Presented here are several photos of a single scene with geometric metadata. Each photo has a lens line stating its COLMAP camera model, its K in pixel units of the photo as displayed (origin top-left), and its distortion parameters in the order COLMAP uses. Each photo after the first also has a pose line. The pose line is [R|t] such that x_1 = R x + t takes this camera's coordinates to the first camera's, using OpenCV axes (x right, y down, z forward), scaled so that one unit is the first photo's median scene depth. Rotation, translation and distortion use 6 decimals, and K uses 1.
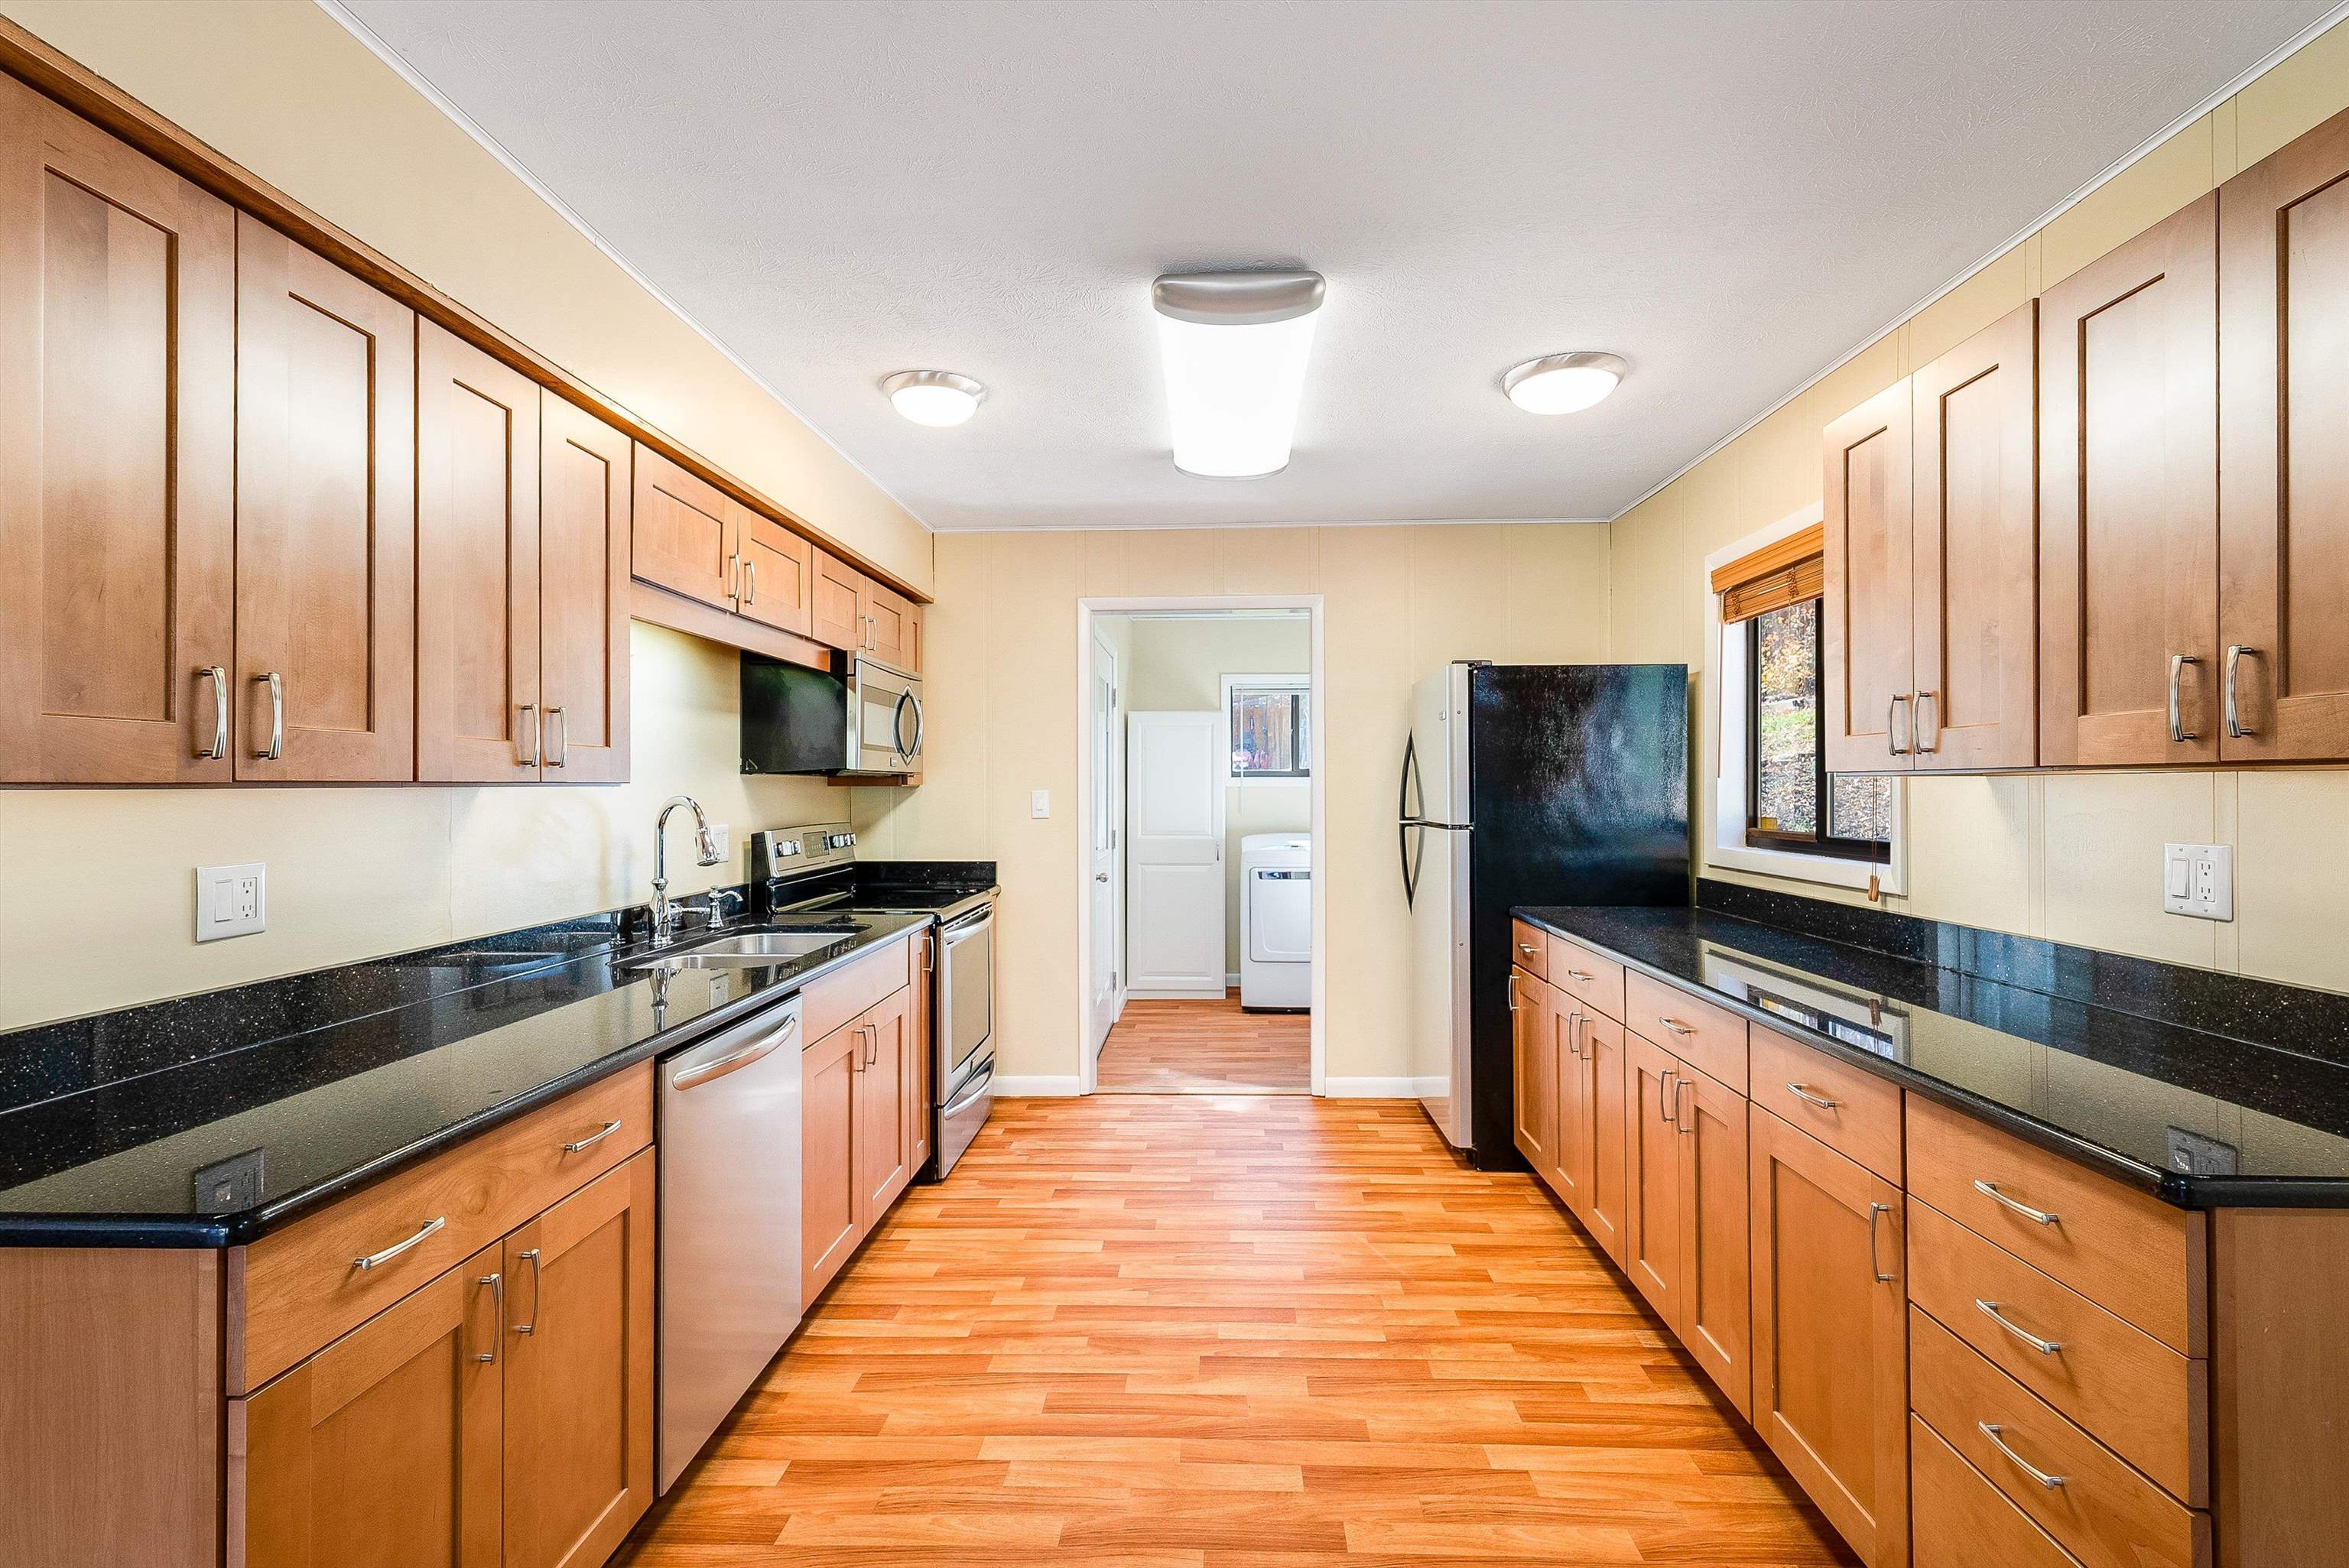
lens RADIAL K [[1038.7, 0, 1179.0], [0, 1038.7, 785.1], [0, 0, 1]] dist [0.004706, -0.000256]
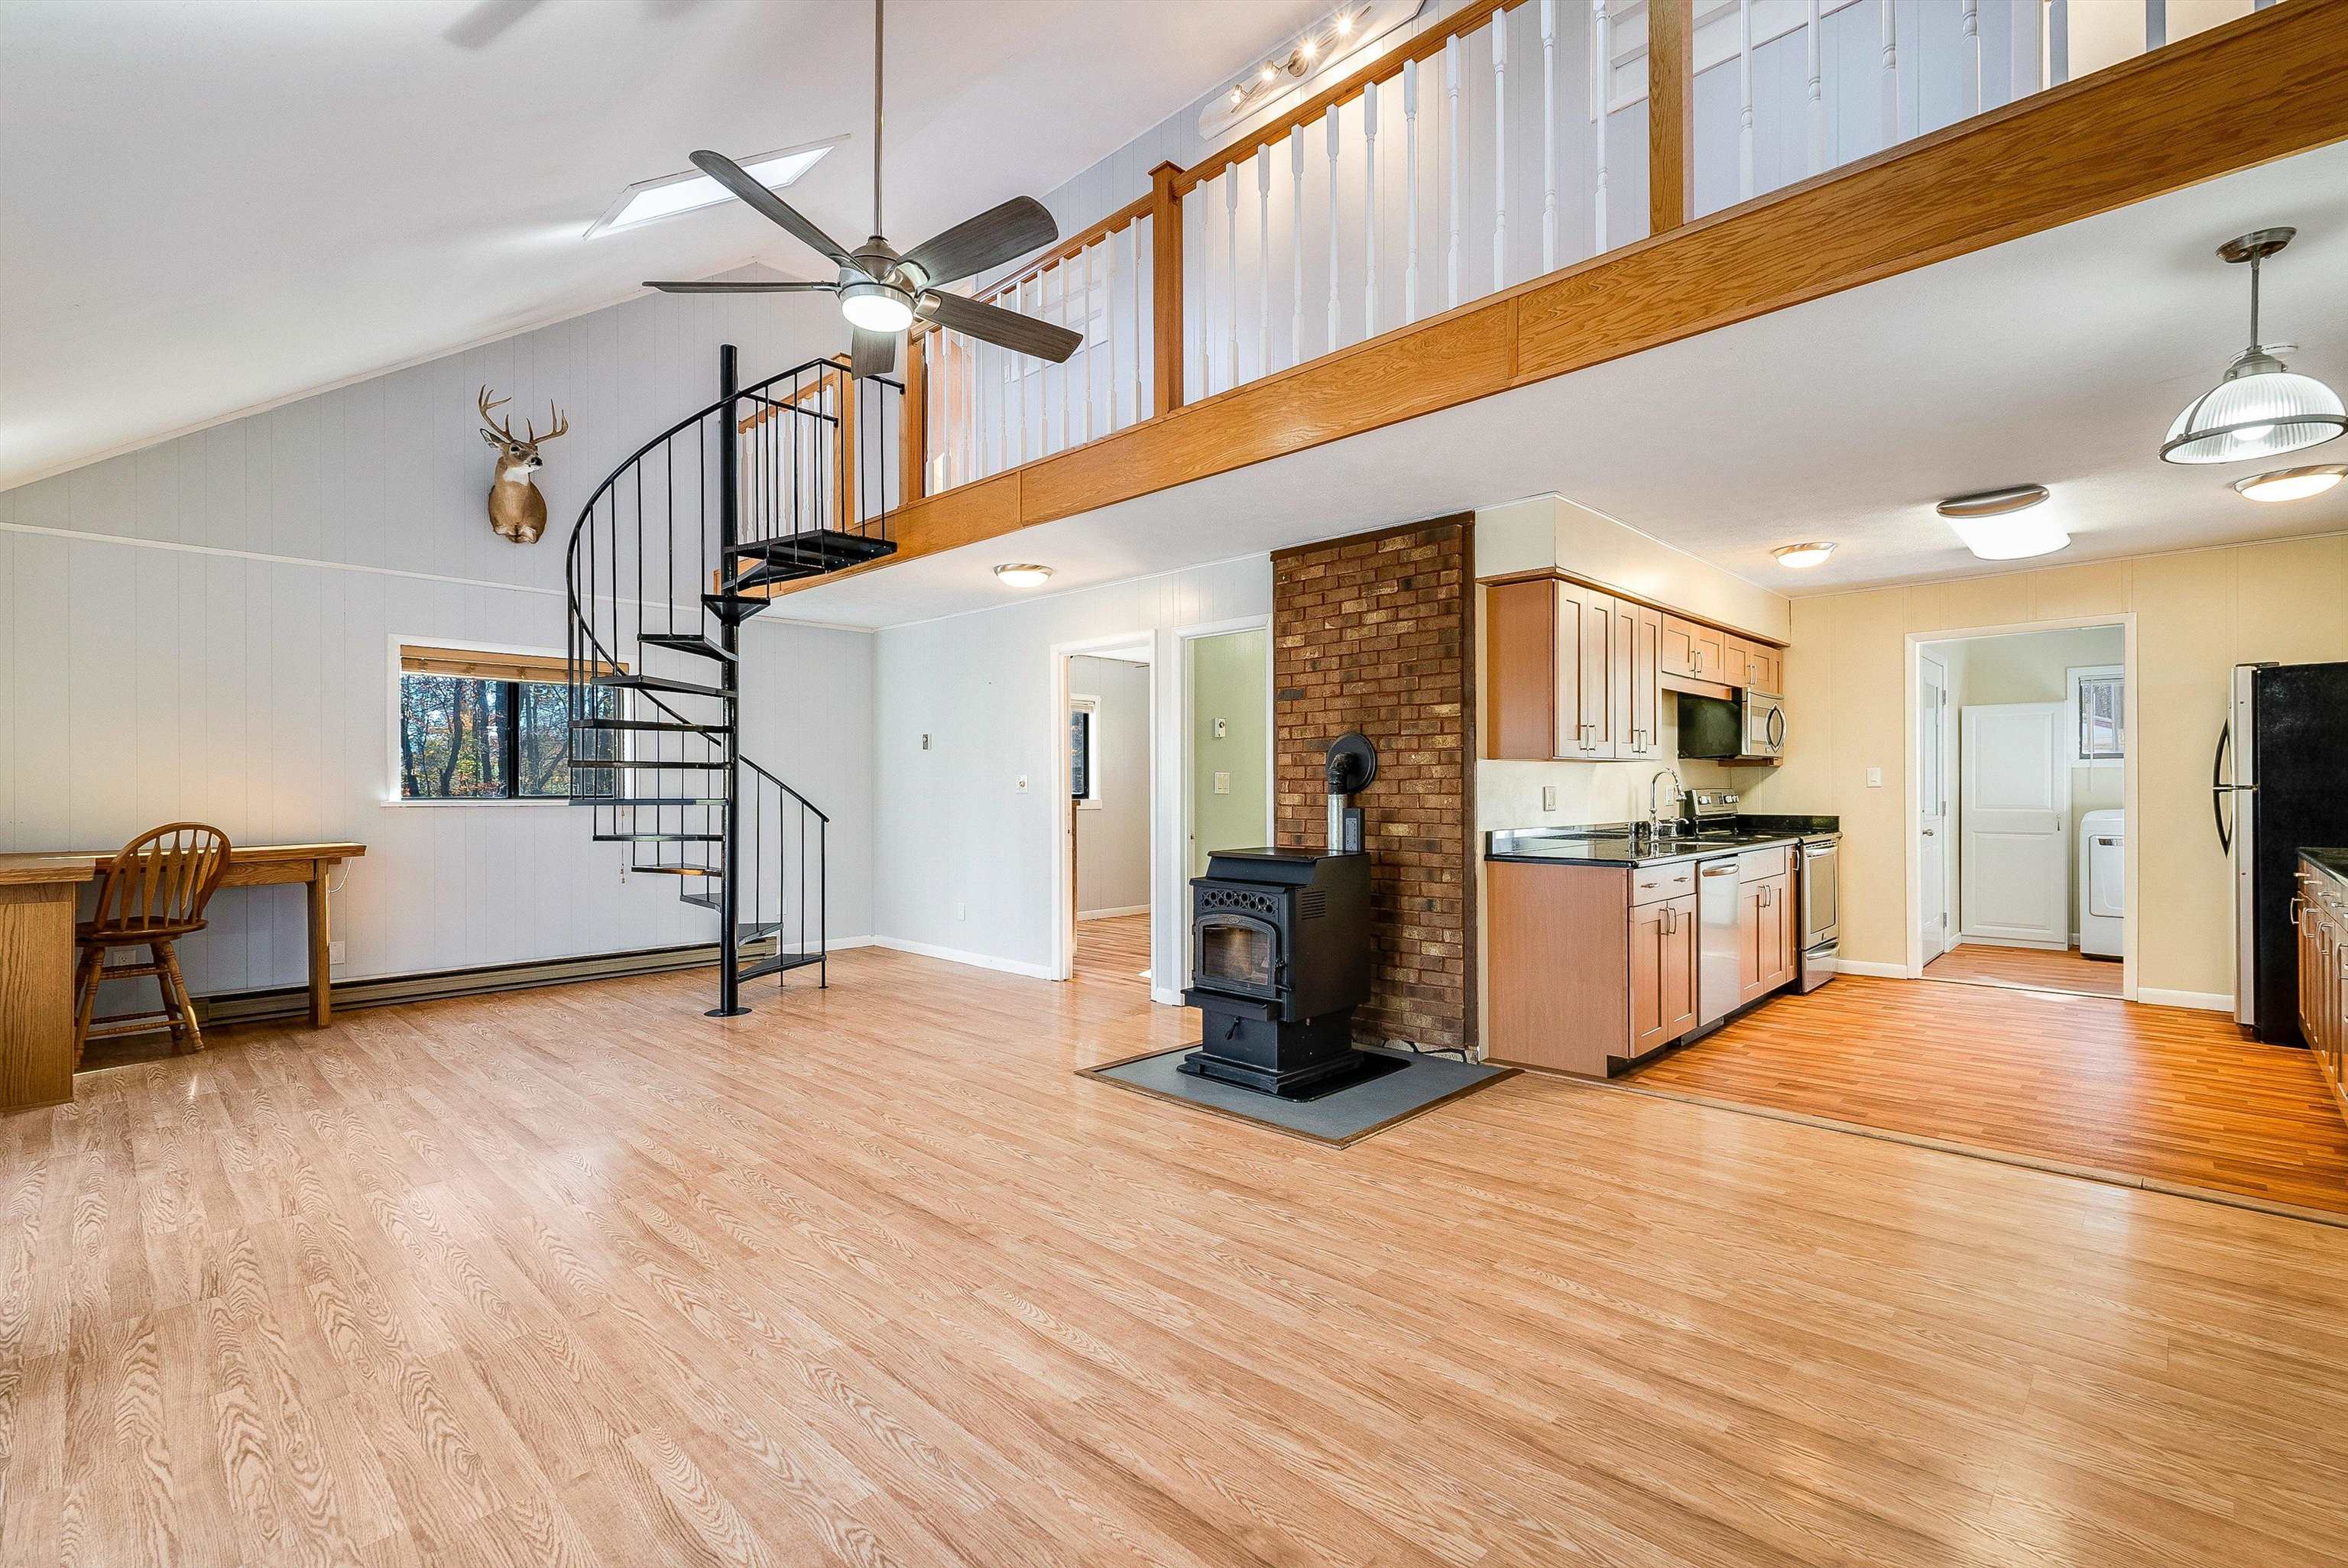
lens RADIAL K [[1038.3, 0, 1178.5], [0, 1038.3, 785.1], [0, 0, 1]] dist [0.004706, -0.000256]
pose [[0.747117, -0.003019, -0.664686, 0.183217], [0.004106, 0.999992, 0.000074, 0.041991], [0.664680, -0.002784, 0.747123, -1.253394]]
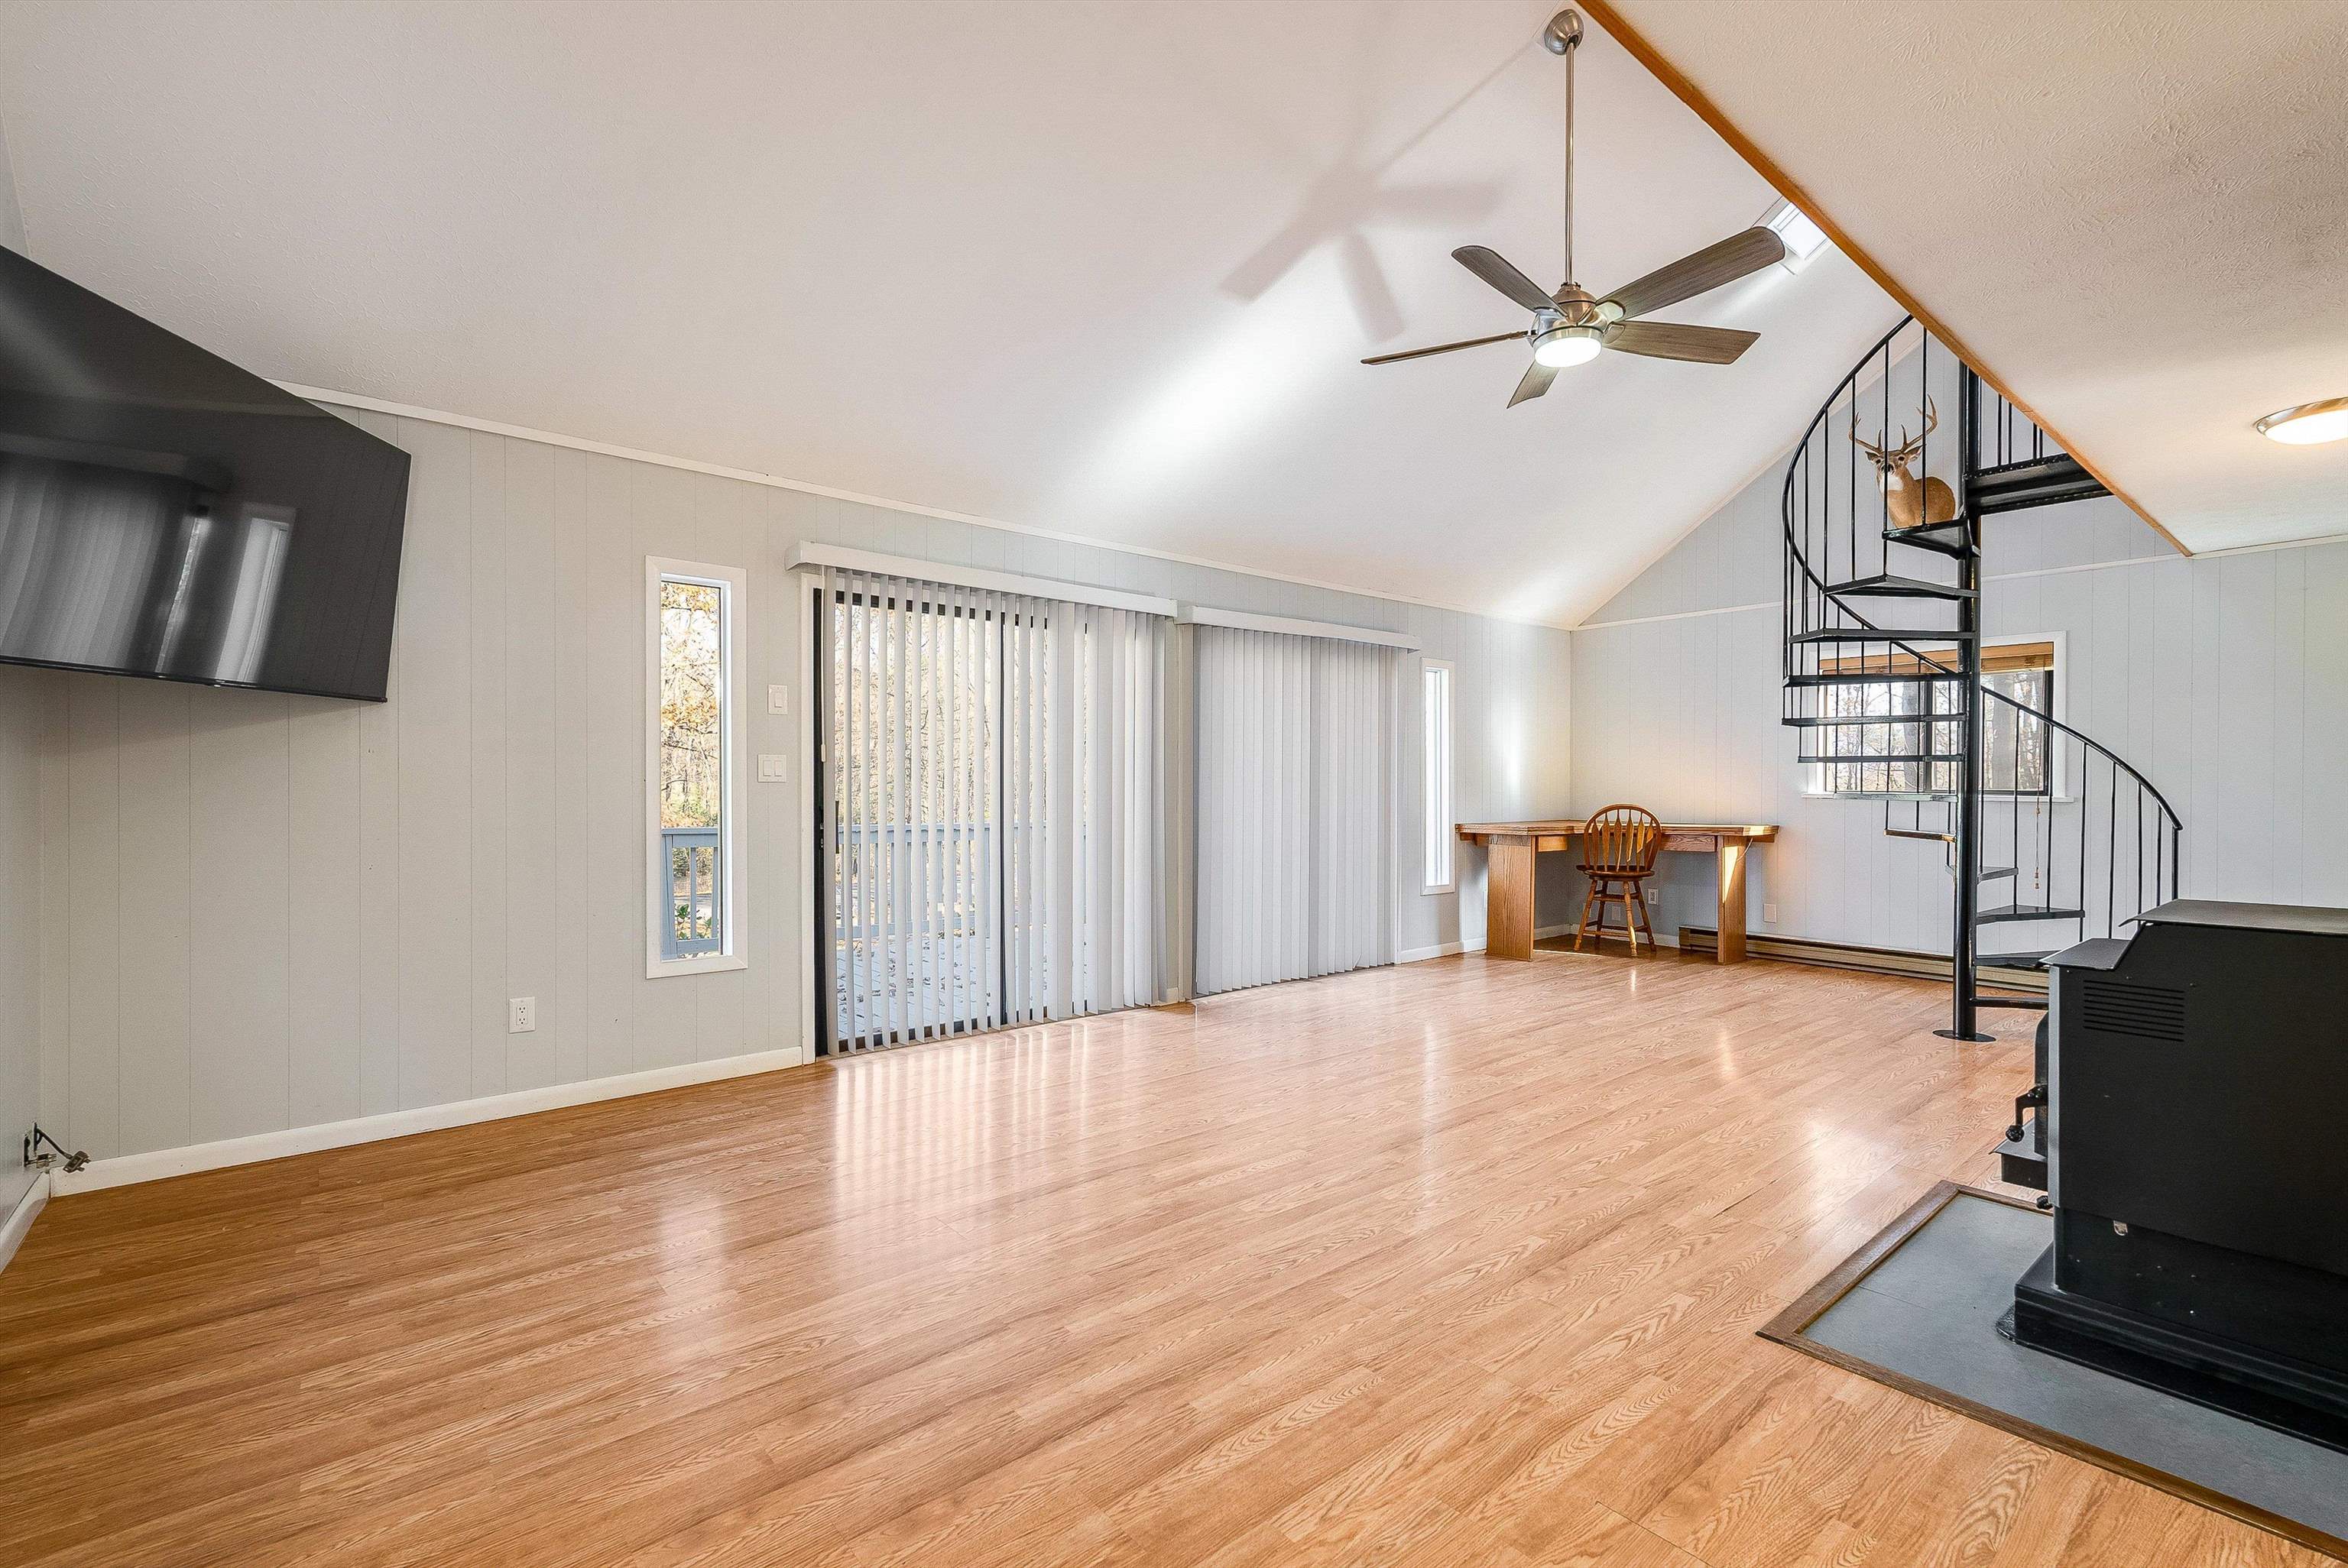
lens RADIAL K [[1038.3, 0, 1178.5], [0, 1038.3, 785.1], [0, 0, 1]] dist [0.004706, -0.000256]
pose [[-0.742352, 0.001047, -0.670010, 0.395408], [0.002016, 0.999998, -0.000670, 0.047587], [0.670007, -0.001848, -0.742352, 0.176566]]
